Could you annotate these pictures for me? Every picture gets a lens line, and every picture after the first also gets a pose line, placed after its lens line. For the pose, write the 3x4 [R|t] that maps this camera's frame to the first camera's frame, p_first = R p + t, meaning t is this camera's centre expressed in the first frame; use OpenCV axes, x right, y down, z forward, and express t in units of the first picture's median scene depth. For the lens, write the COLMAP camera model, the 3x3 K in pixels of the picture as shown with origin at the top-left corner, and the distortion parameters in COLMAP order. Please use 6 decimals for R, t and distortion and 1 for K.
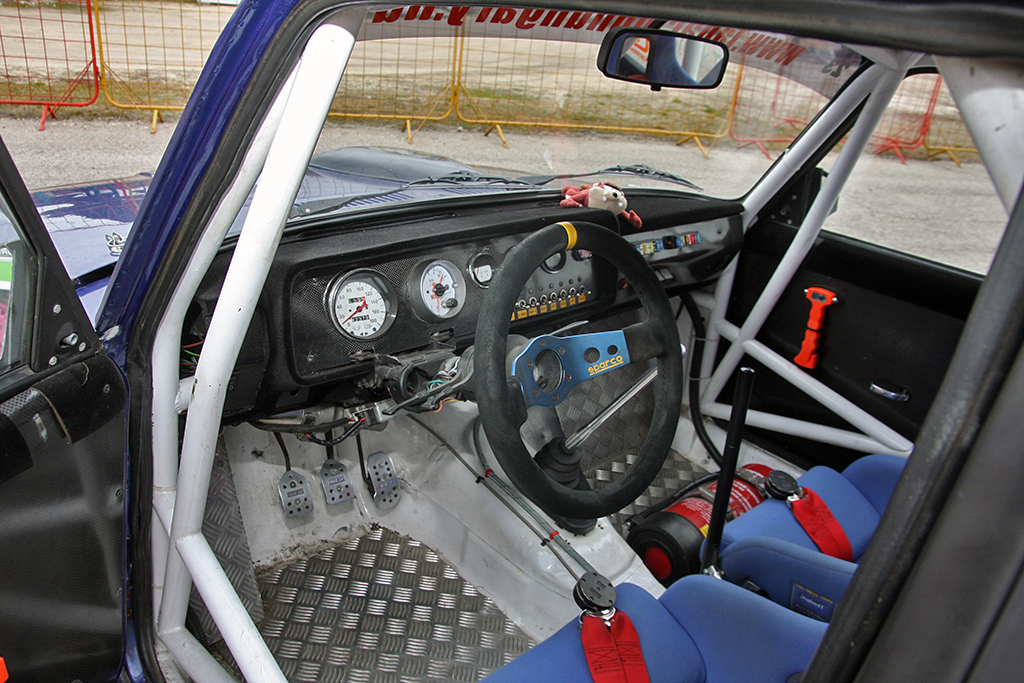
lens RADIAL K [[854.2, 0, 514.3], [0, 854.2, 340.7], [0, 0, 1]] dist [-0.080725, 0.038159]
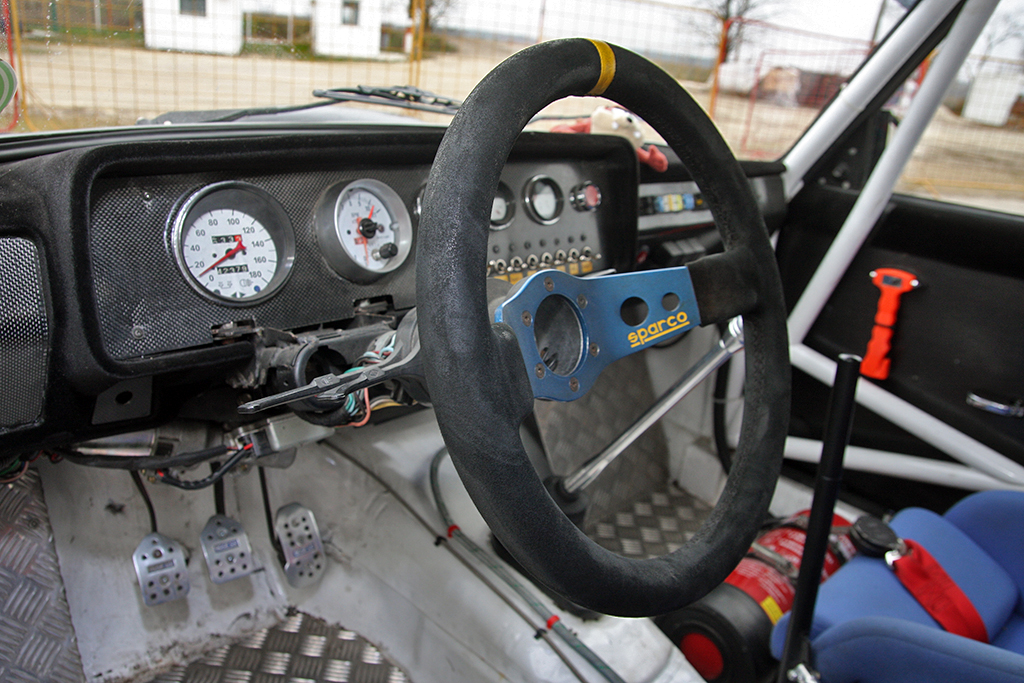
lens RADIAL K [[854.2, 0, 508.3], [0, 854.2, 342.4], [0, 0, 1]] dist [-0.080725, 0.038159]
pose [[0.999147, -0.016057, 0.038058, -0.009638], [0.018521, 0.997693, -0.065312, 0.052846], [-0.036921, 0.065961, 0.997139, 0.325108]]
